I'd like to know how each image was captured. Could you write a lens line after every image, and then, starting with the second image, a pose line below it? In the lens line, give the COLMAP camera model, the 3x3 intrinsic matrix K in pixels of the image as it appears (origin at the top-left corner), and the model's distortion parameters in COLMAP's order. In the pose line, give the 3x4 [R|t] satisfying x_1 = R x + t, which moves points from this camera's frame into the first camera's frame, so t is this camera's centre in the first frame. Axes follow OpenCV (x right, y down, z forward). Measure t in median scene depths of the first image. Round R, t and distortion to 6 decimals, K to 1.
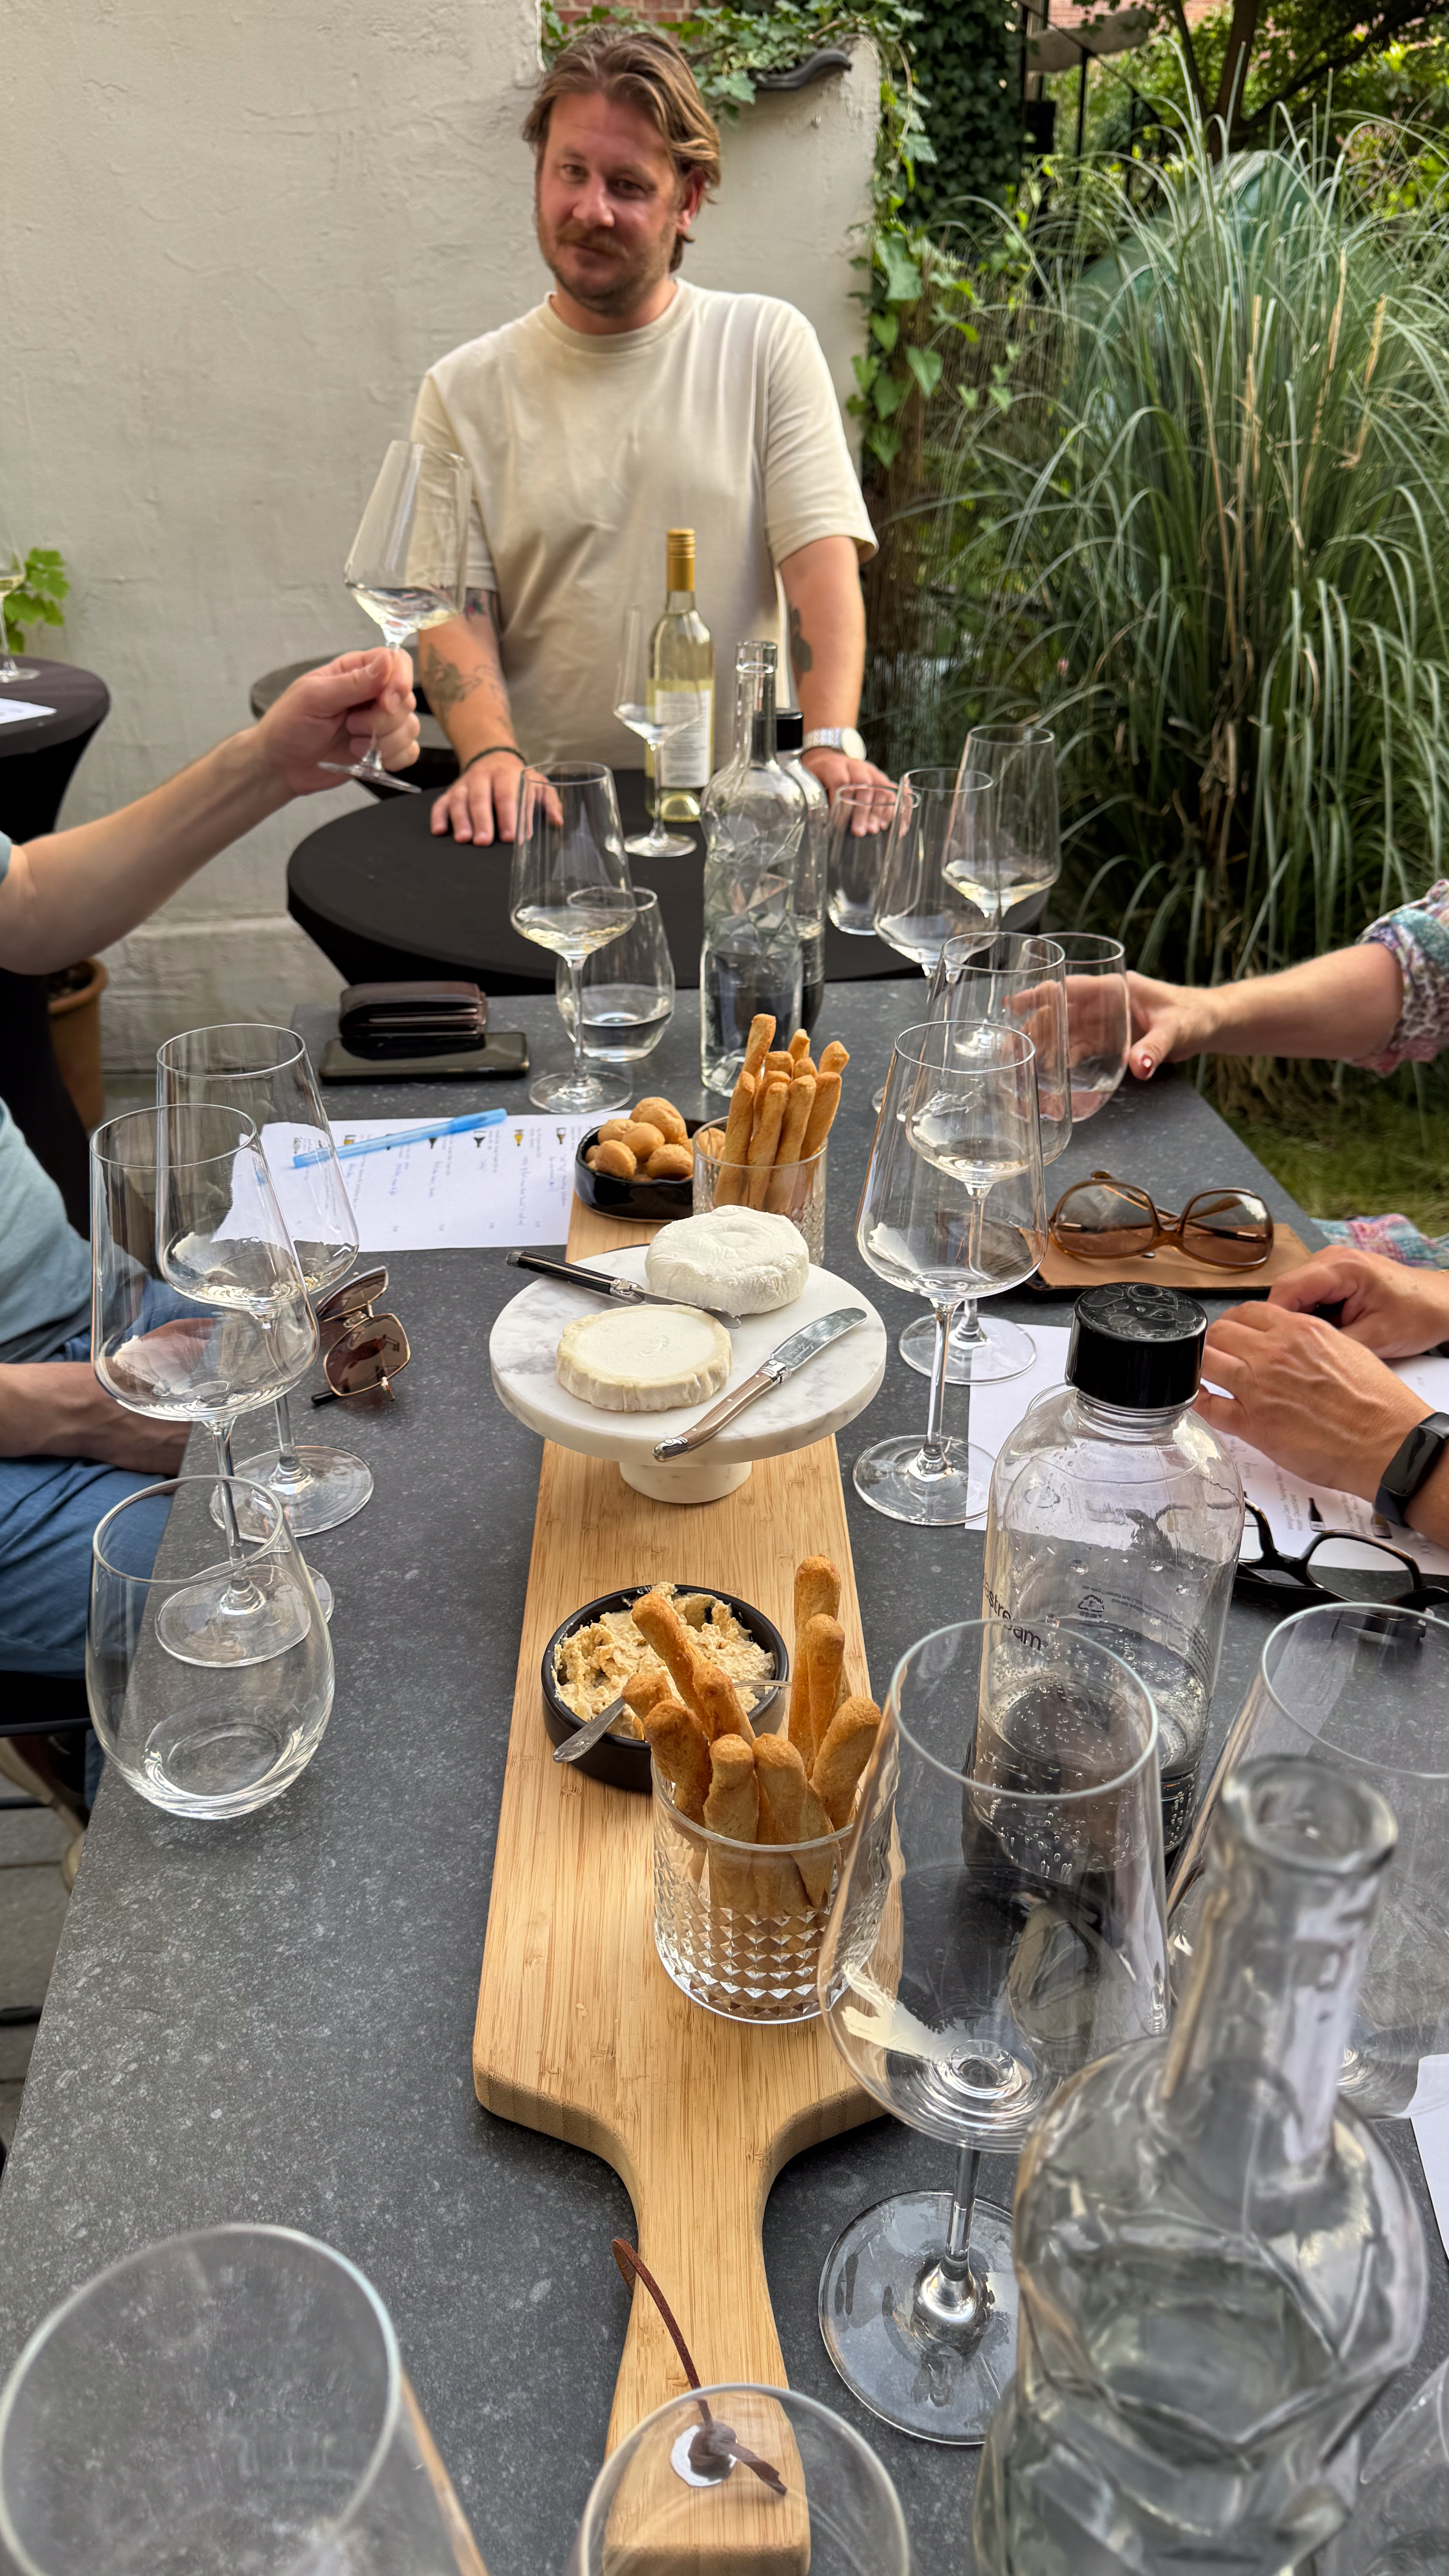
lens RADIAL K [[1868.6, 0, 719.3], [0, 1868.6, 1291.6], [0, 0, 1]] dist [0.055251, -0.001871]
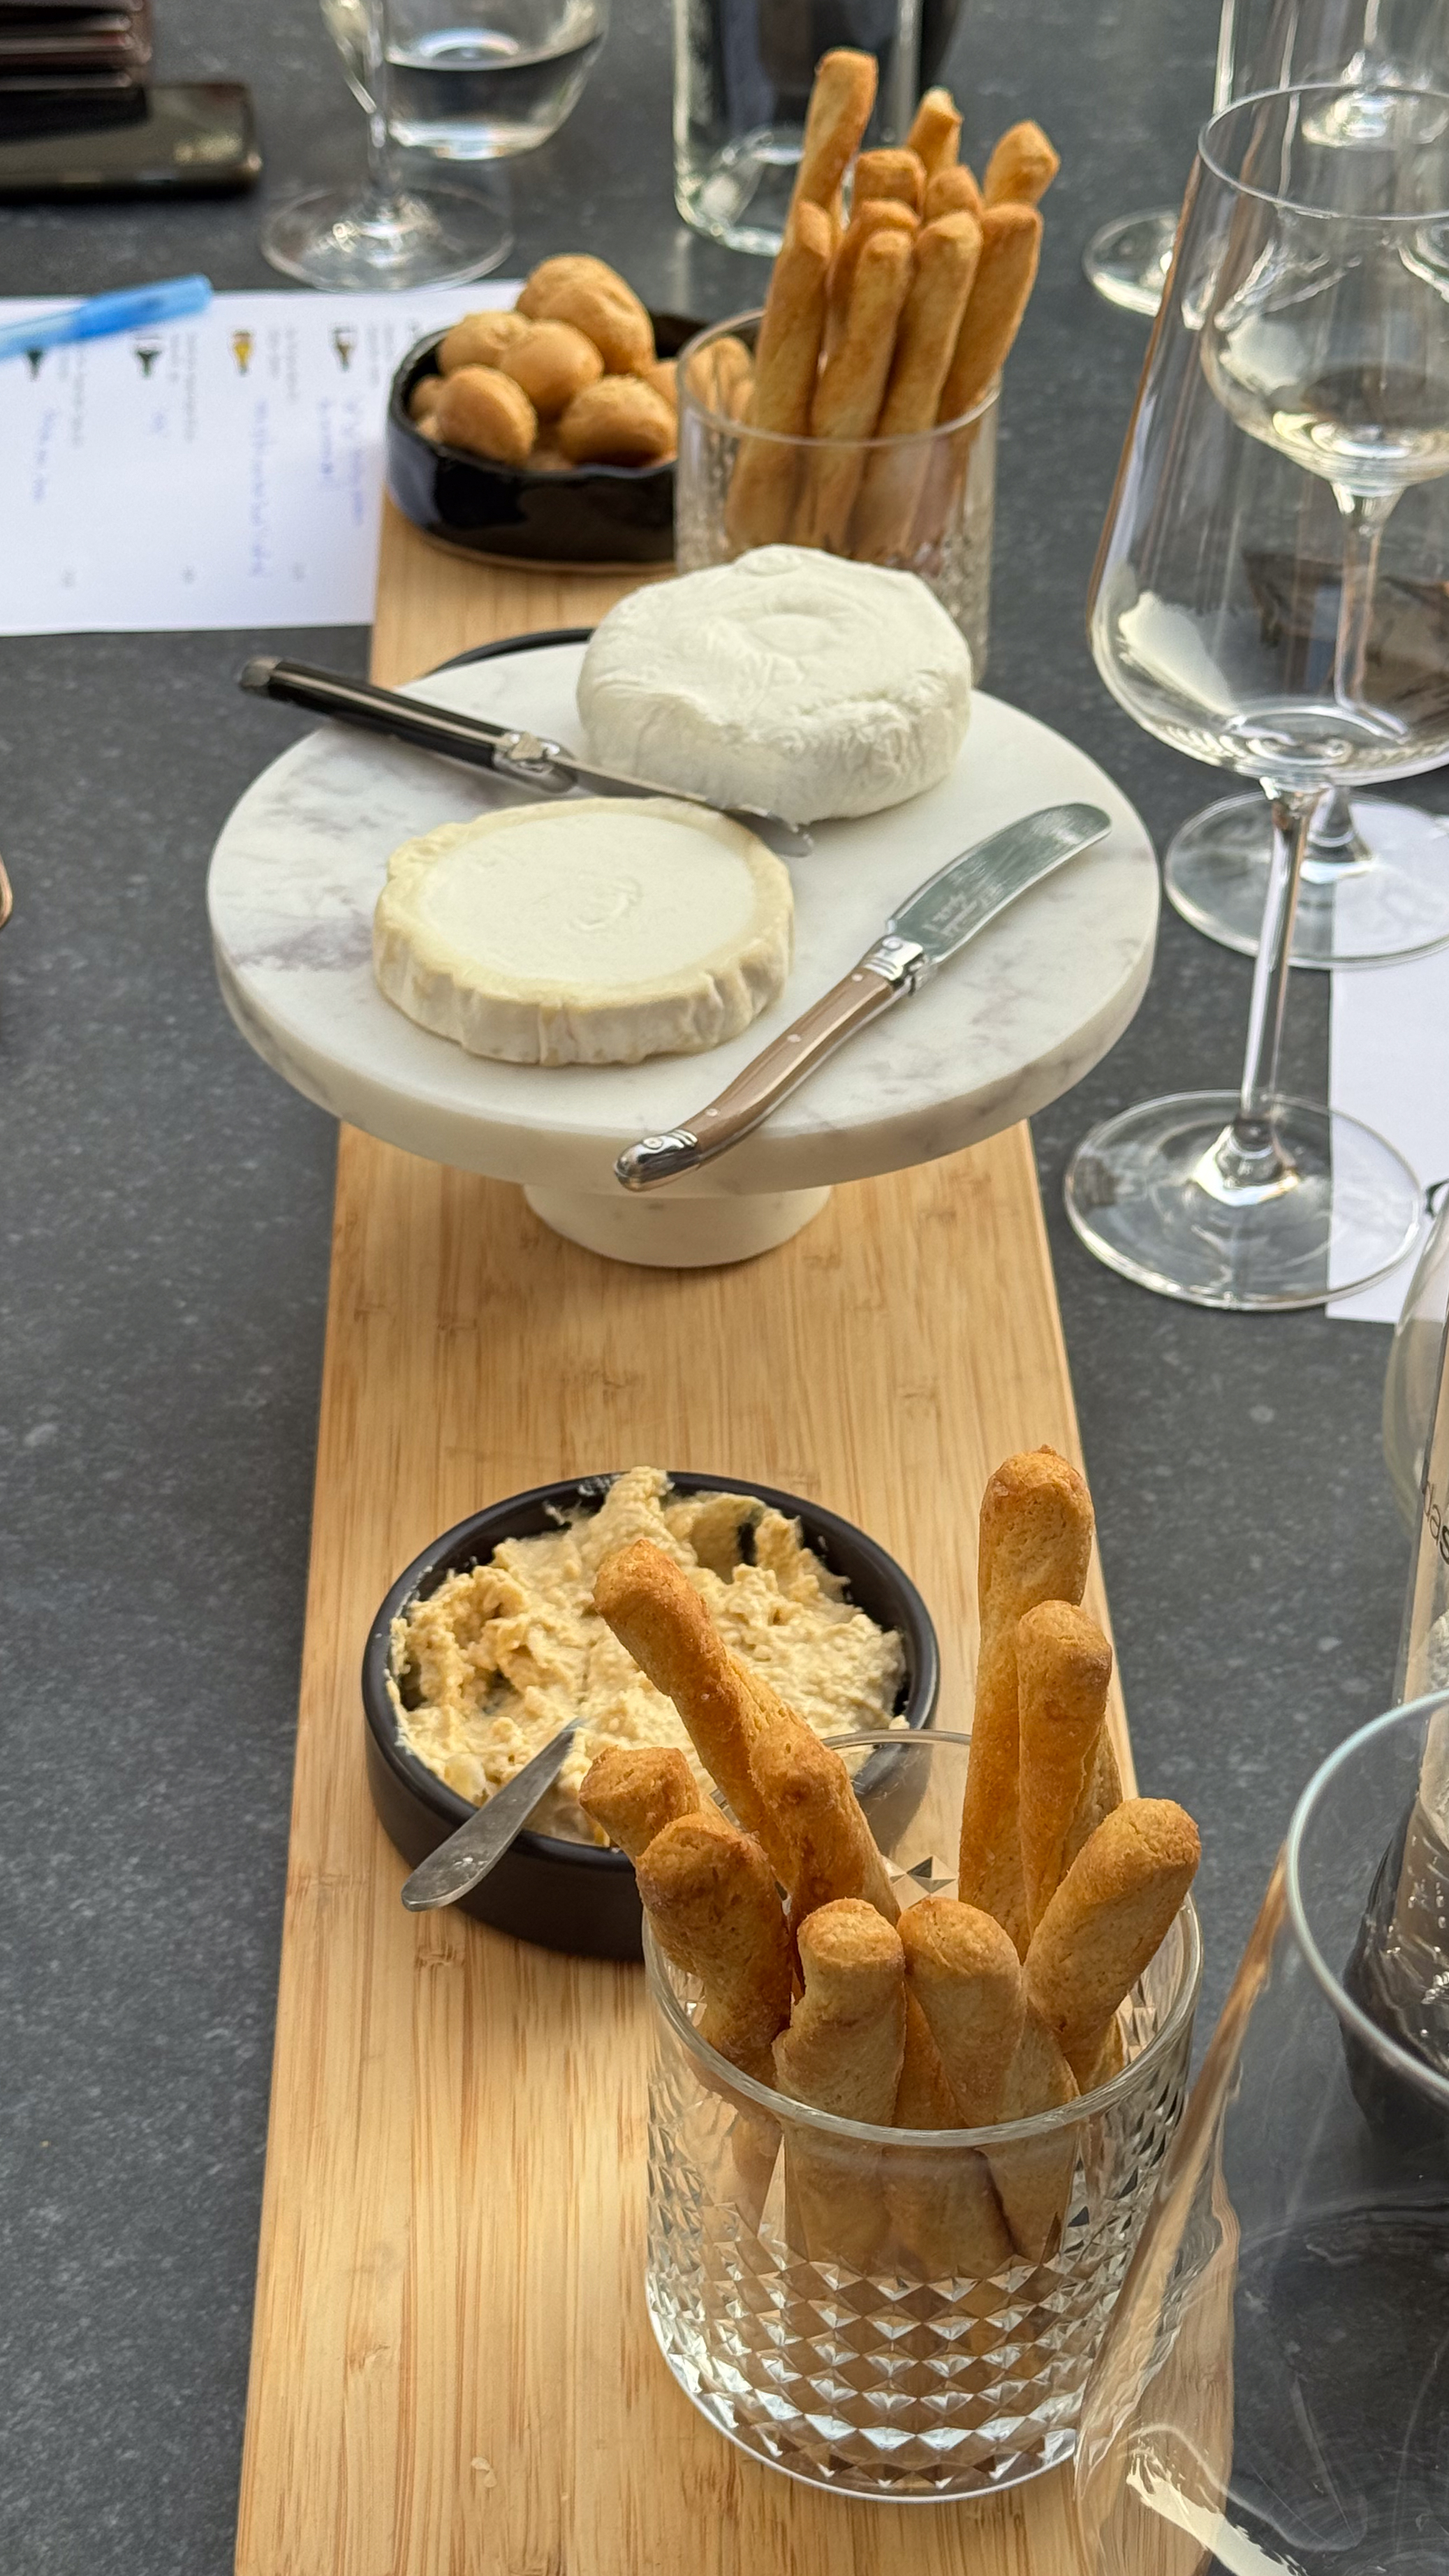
lens RADIAL K [[3819.9, 0, 723.9], [0, 3819.9, 1284.7], [0, 0, 1]] dist [0.091522, 0.000000]
pose [[0.999371, -0.007958, 0.034564, -0.038917], [0.001476, 0.982993, 0.183635, -0.043629], [-0.035438, -0.183469, 0.982387, 0.144104]]
